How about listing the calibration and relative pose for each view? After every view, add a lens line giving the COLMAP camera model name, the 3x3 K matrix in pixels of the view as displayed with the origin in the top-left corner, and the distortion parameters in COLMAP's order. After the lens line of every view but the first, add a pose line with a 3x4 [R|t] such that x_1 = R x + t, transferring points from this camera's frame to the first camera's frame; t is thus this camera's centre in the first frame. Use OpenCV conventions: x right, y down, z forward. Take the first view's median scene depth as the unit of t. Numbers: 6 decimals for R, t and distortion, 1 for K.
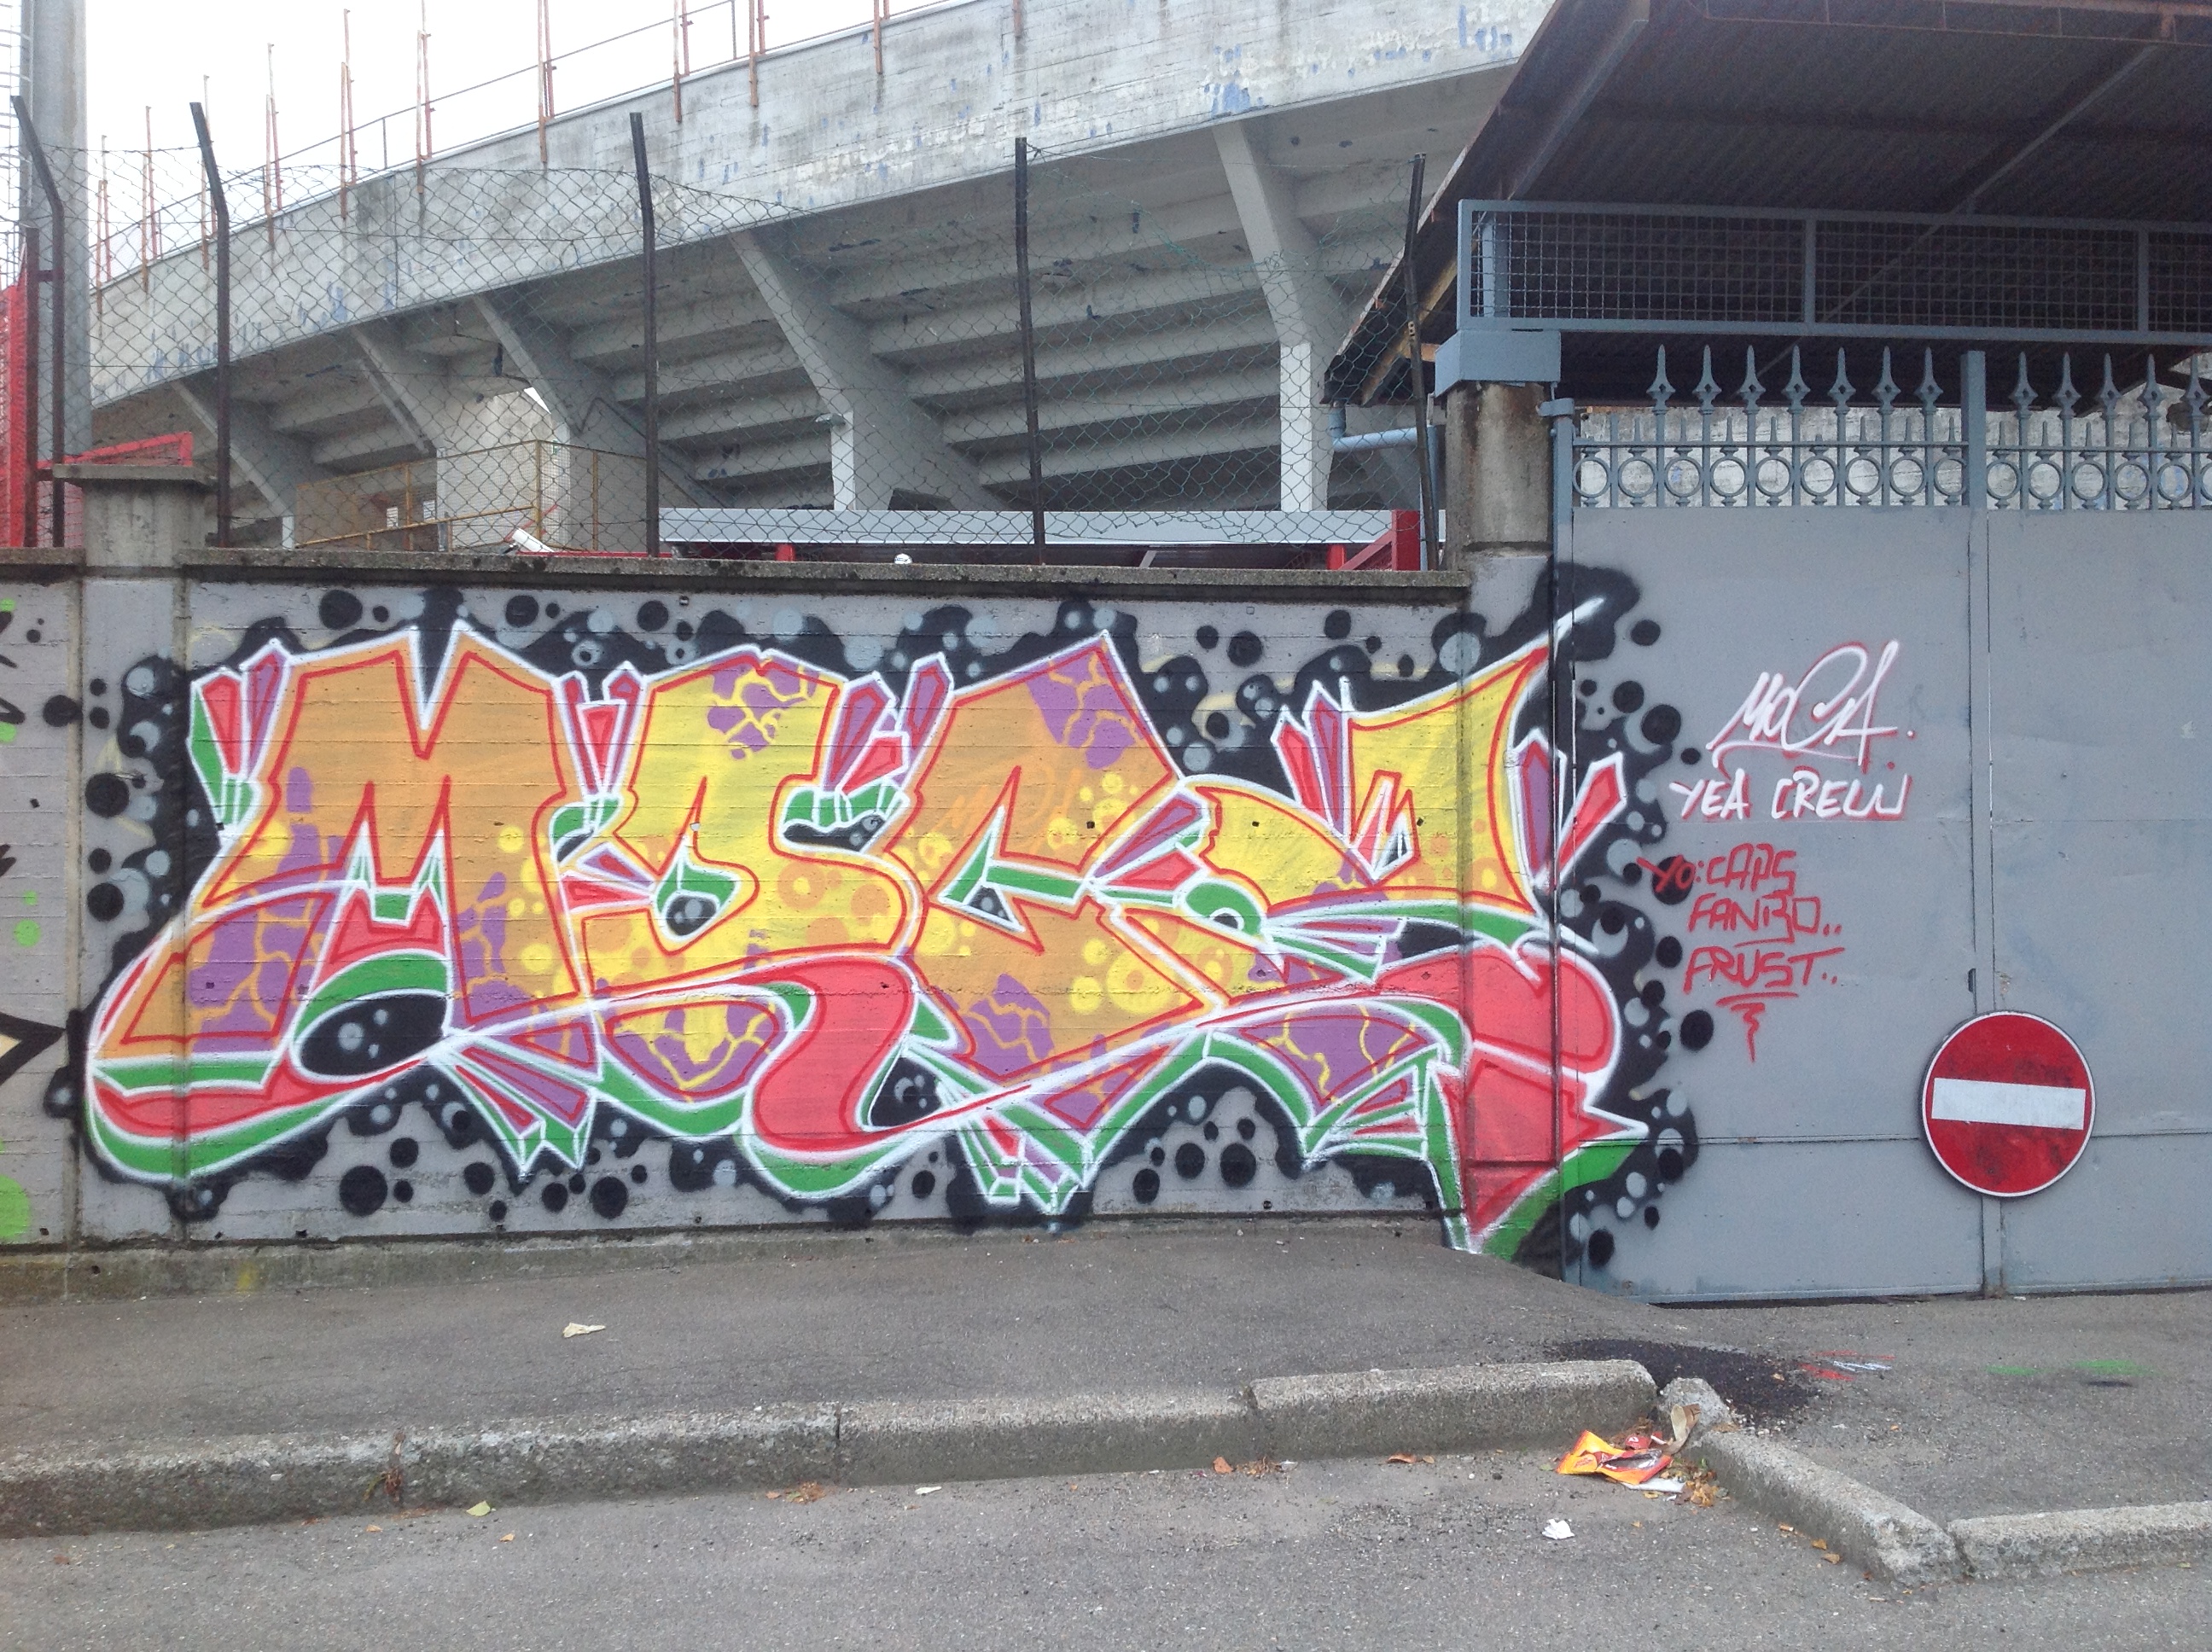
lens RADIAL K [[1957.4, 0, 1110.6], [0, 1957.4, 830.1], [0, 0, 1]] dist [0.091372, -0.155554]
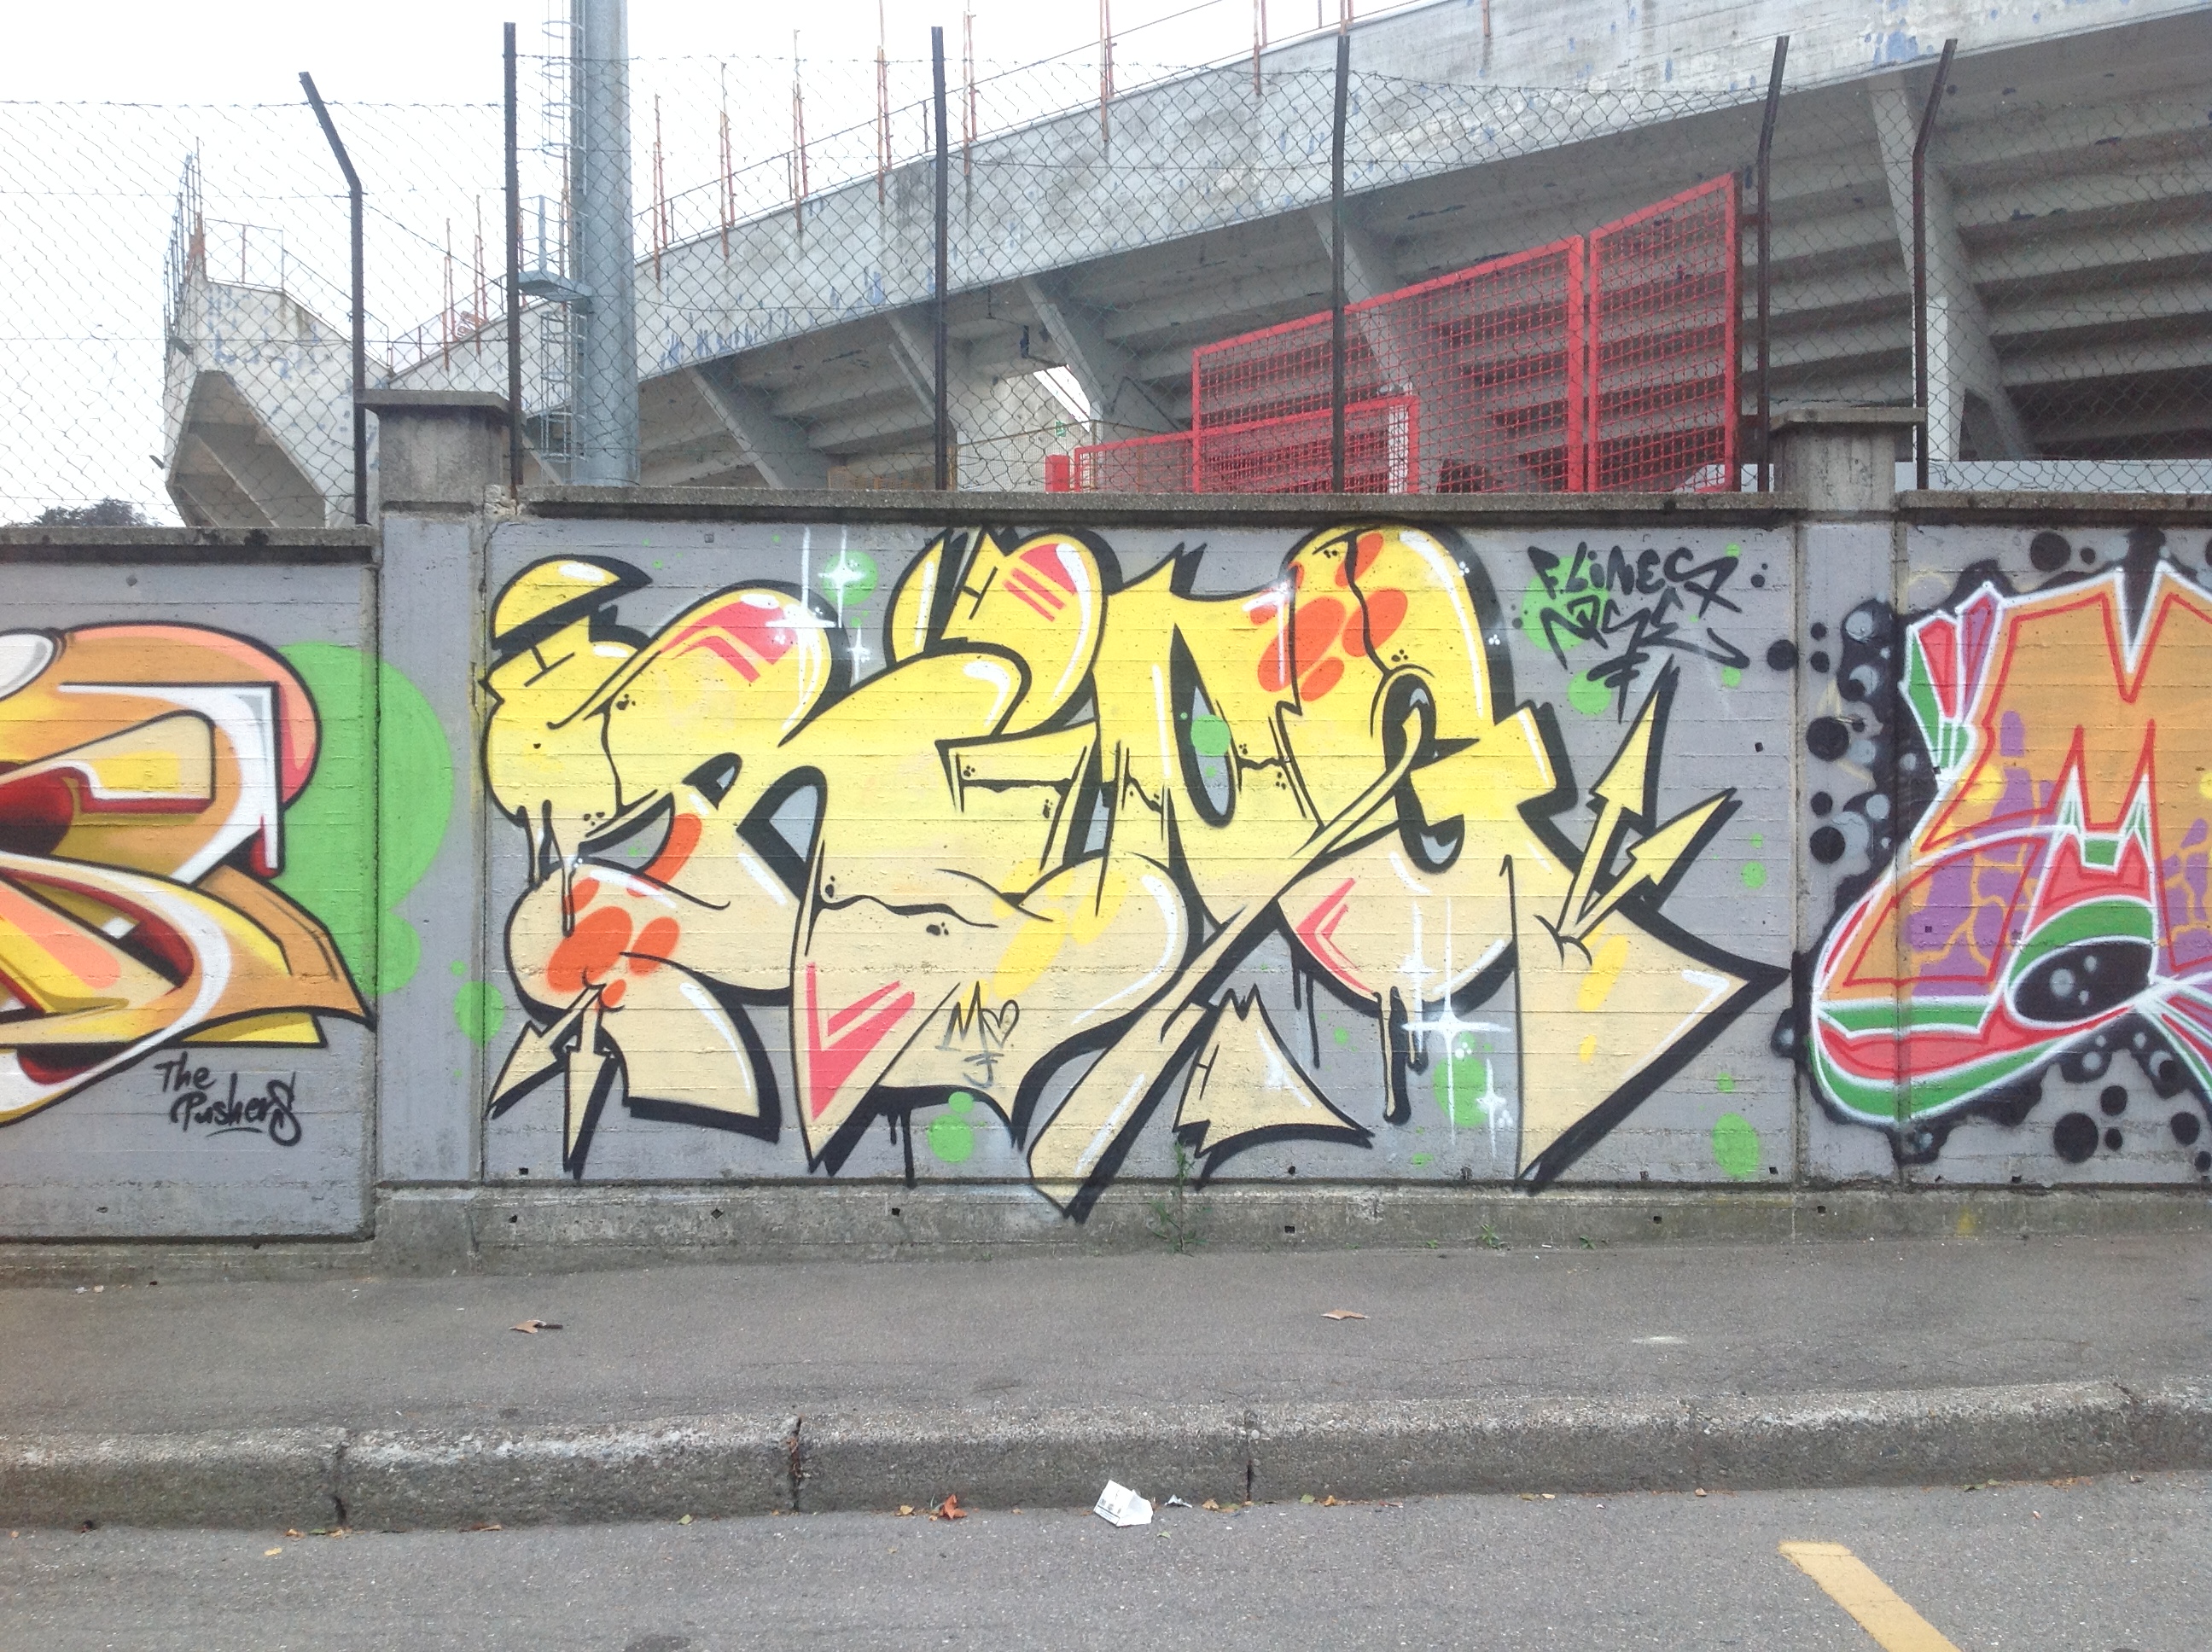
lens RADIAL K [[1957.4, 0, 1128.4], [0, 1957.4, 850.1], [0, 0, 1]] dist [0.091372, -0.155554]
pose [[0.996129, 0.005864, -0.087704, -0.758111], [-0.004197, 0.999807, 0.019182, 0.020578], [0.087800, -0.018740, 0.995962, -0.029513]]
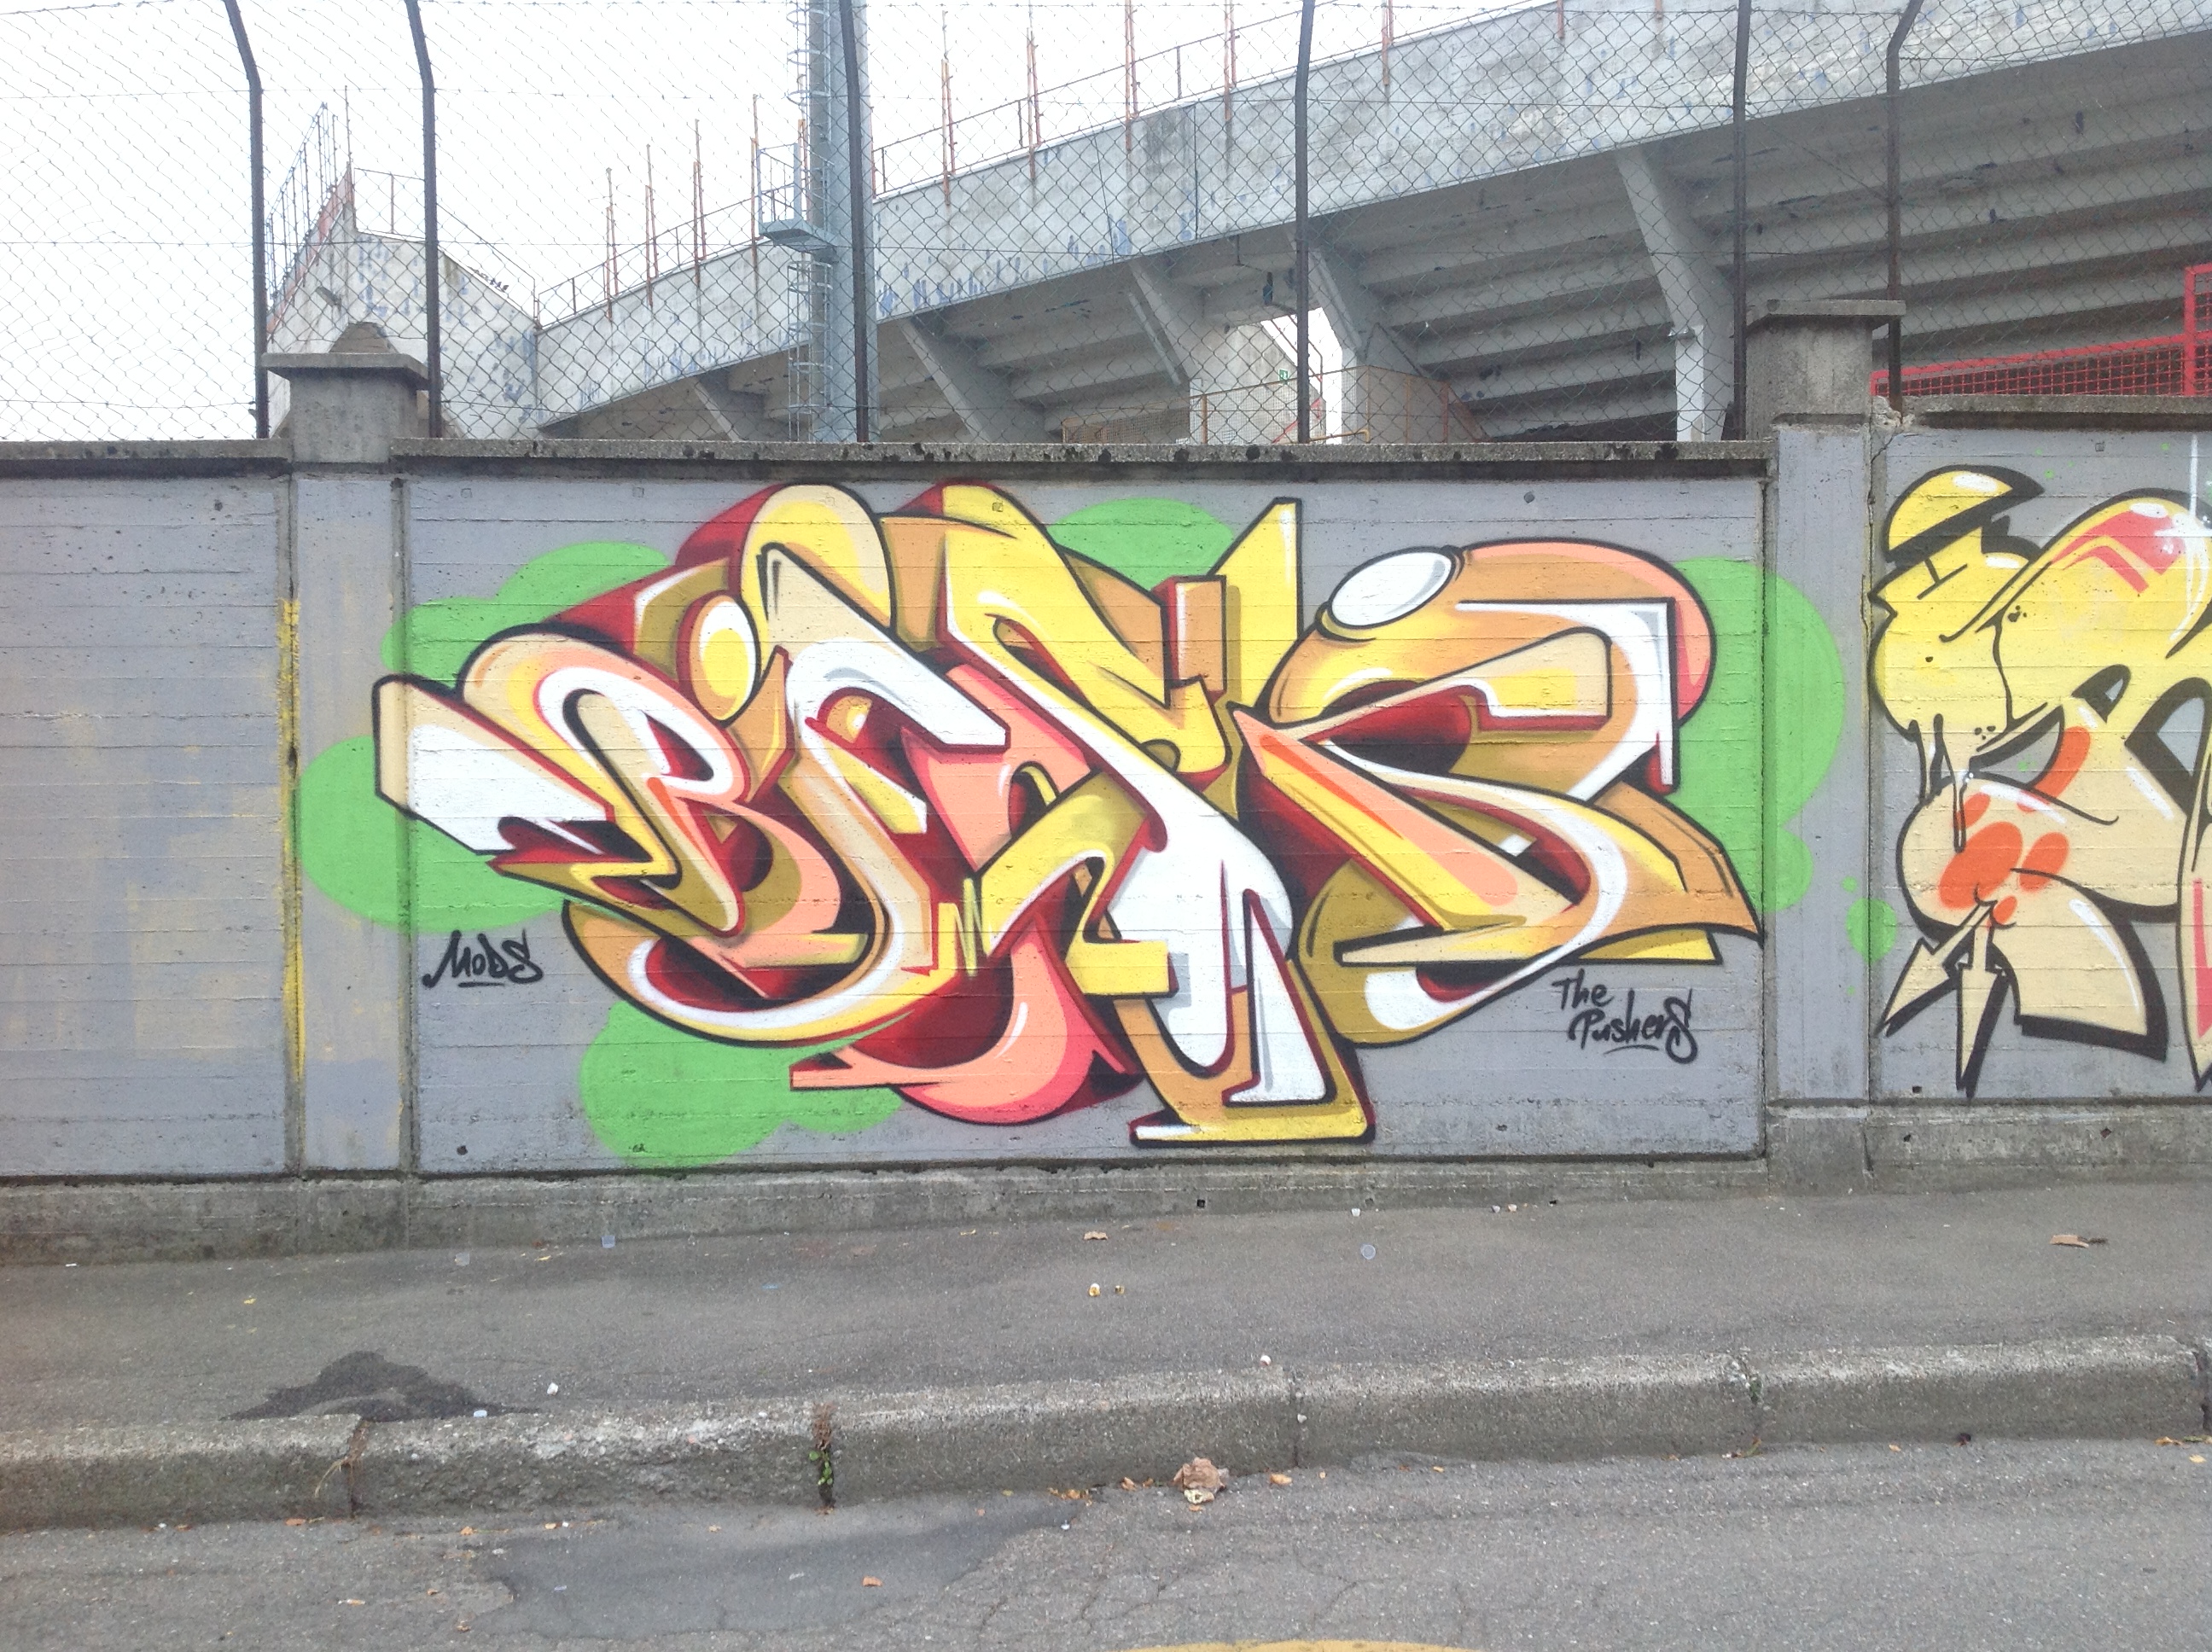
lens RADIAL K [[1957.4, 0, 1115.4], [0, 1957.4, 806.0], [0, 0, 1]] dist [0.091372, -0.155554]
pose [[0.997011, -0.000280, -0.077254, -1.412616], [0.001741, 0.999821, 0.018843, 0.040357], [0.077235, -0.018921, 0.996833, -0.076179]]
